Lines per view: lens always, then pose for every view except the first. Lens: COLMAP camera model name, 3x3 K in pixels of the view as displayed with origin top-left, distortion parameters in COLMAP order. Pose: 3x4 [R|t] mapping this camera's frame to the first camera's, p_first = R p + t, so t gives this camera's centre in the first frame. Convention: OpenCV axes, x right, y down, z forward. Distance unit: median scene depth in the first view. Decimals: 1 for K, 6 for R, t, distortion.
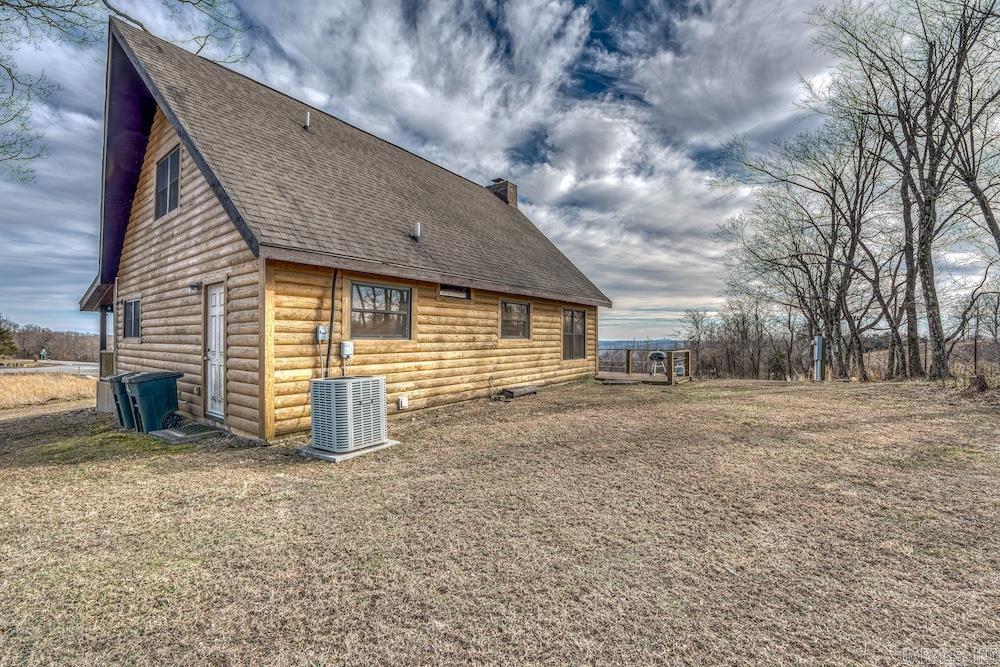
lens RADIAL K [[419.2, 0, 502.1], [0, 419.2, 331.2], [0, 0, 1]] dist [-0.021378, 0.000525]
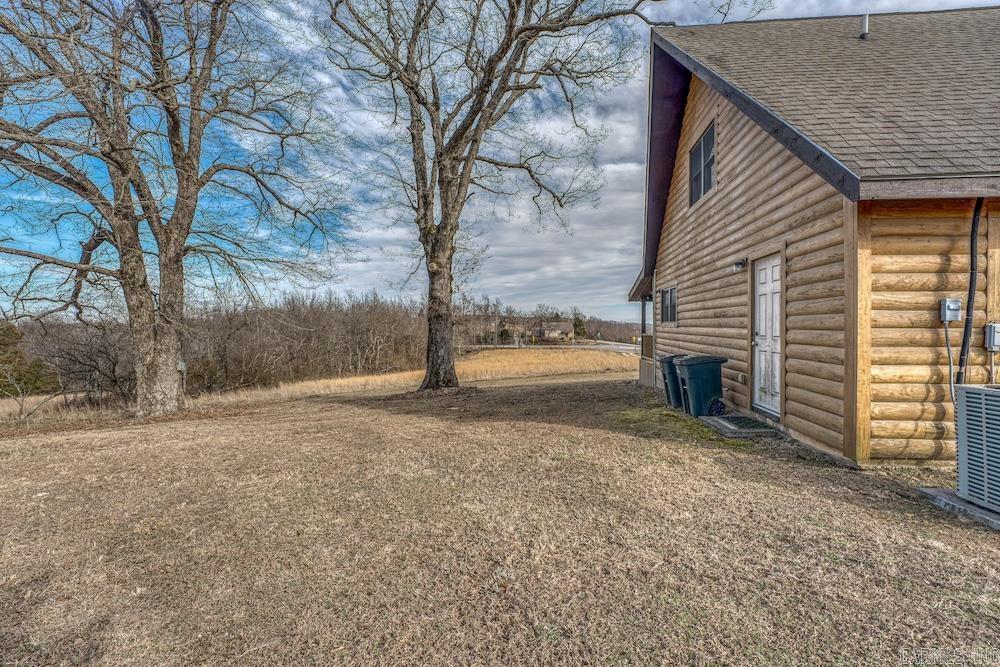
lens RADIAL K [[419.2, 0, 505.7], [0, 419.2, 330.5], [0, 0, 1]] dist [-0.021378, 0.000525]
pose [[0.486431, 0.011996, -0.873637, -0.214535], [0.013784, 0.999676, 0.021401, 0.012738], [0.873610, -0.022453, 0.486108, 0.120516]]
